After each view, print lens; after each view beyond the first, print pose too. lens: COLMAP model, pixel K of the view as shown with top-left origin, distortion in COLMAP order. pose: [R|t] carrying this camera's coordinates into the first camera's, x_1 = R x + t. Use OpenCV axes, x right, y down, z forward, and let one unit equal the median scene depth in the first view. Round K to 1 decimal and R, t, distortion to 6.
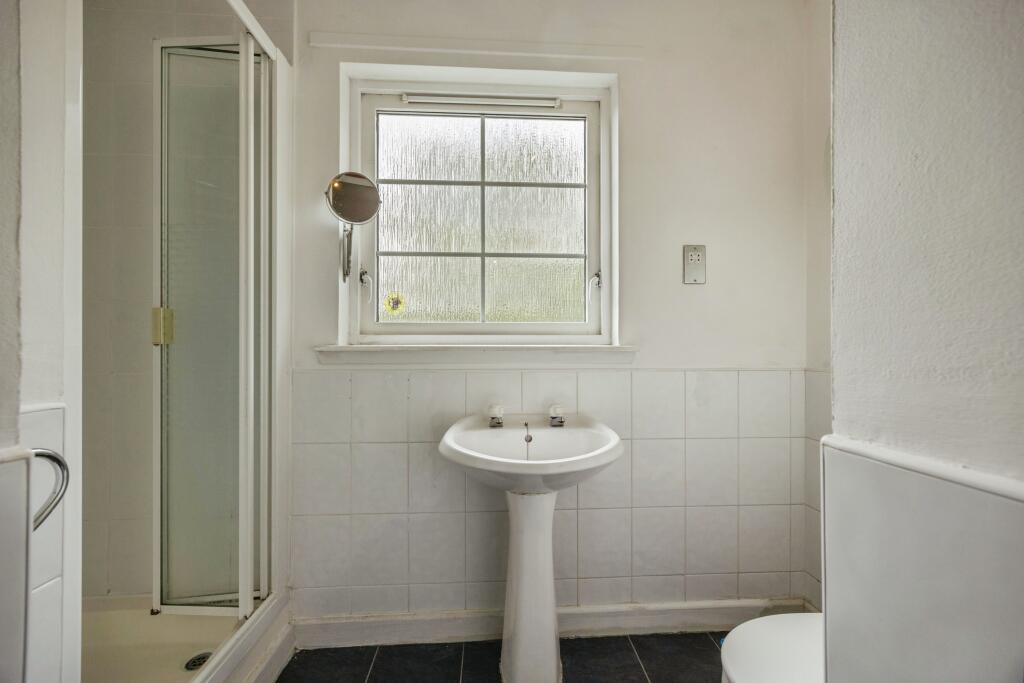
lens RADIAL K [[397.3, 0, 512.2], [0, 397.3, 347.7], [0, 0, 1]] dist [0.000651, 0.000194]
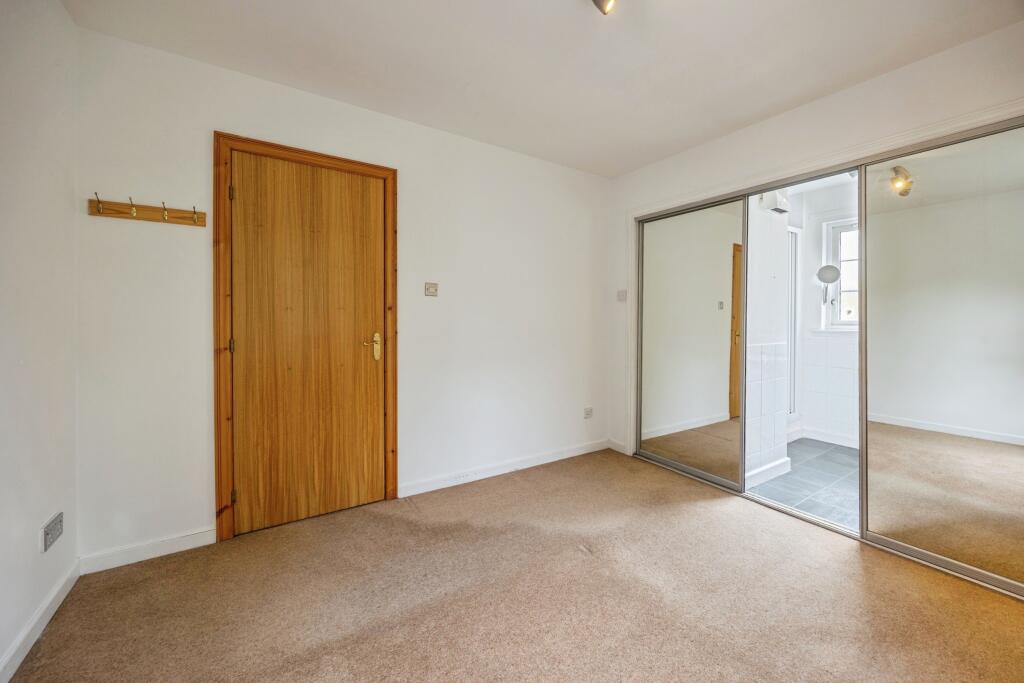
lens RADIAL K [[397.3, 0, 523.5], [0, 397.3, 319.8], [0, 0, 1]] dist [0.000651, 0.000194]
pose [[0.502630, 0.005795, -0.864482, 2.646185], [-0.000684, 0.999980, 0.006306, -0.280763], [0.864502, -0.002578, 0.502623, -6.339957]]
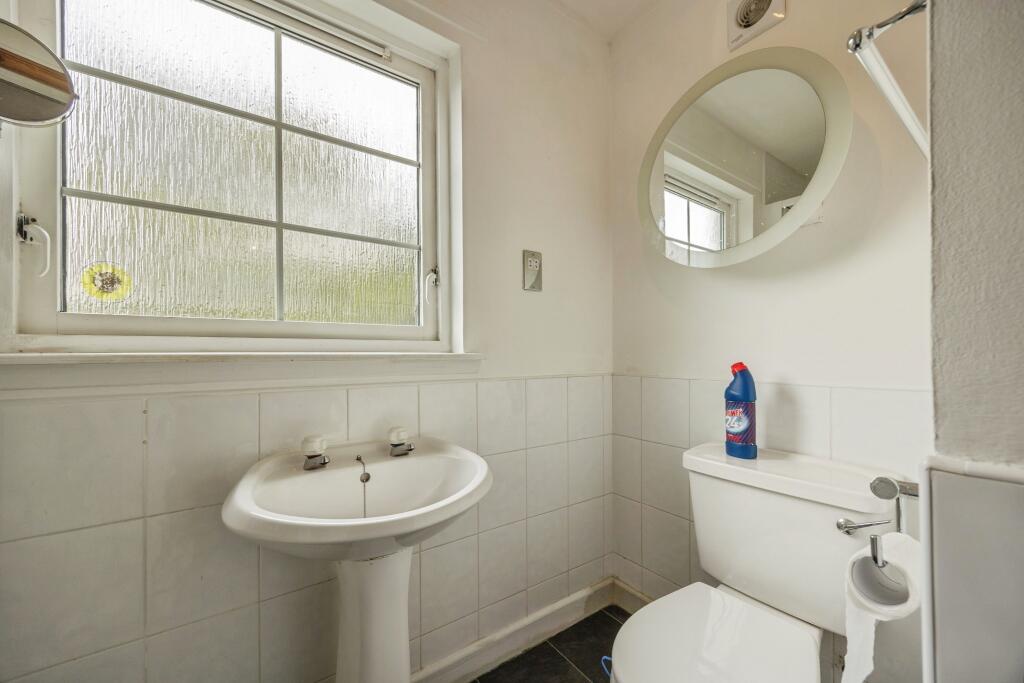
lens RADIAL K [[397.3, 0, 514.2], [0, 397.3, 354.1], [0, 0, 1]] dist [0.000651, 0.000194]
pose [[0.844252, -0.002830, 0.535939, -0.103637], [0.004506, 0.999988, -0.001818, -0.001074], [-0.535928, 0.003950, 0.844255, 0.183989]]
